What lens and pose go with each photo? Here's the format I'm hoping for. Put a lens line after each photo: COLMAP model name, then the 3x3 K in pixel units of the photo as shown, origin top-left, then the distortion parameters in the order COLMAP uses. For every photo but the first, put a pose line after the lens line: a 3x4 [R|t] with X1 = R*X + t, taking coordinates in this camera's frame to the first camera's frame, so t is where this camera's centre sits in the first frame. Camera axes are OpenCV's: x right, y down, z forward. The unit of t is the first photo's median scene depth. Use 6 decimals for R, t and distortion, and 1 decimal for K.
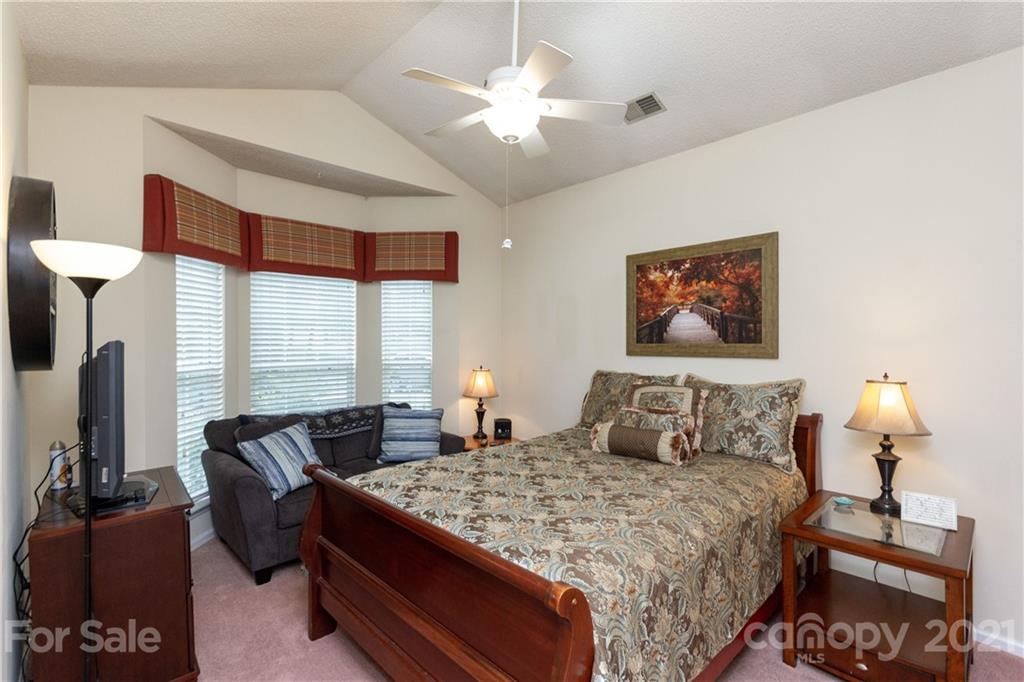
lens RADIAL K [[471.0, 0, 517.0], [0, 471.0, 345.5], [0, 0, 1]] dist [0.001805, 0.000787]
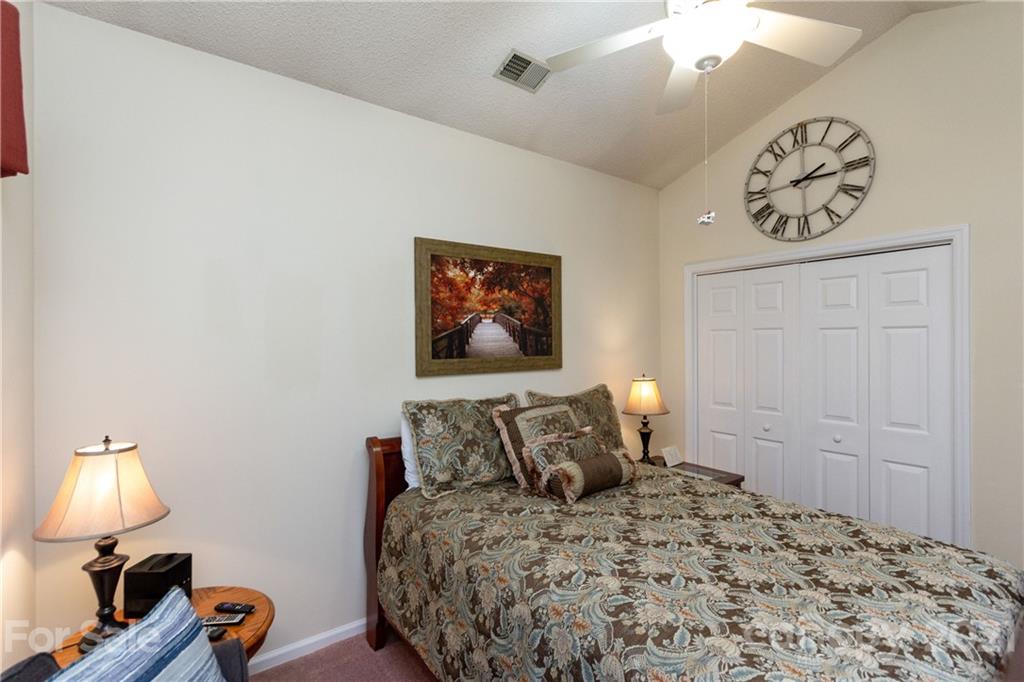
lens RADIAL K [[471.0, 0, 517.0], [0, 471.0, 345.5], [0, 0, 1]] dist [0.001805, 0.000787]
pose [[0.122661, -0.007825, 0.992418, -0.509043], [0.014888, 0.999871, 0.006044, -0.031210], [-0.992337, 0.014034, 0.122761, 0.846743]]
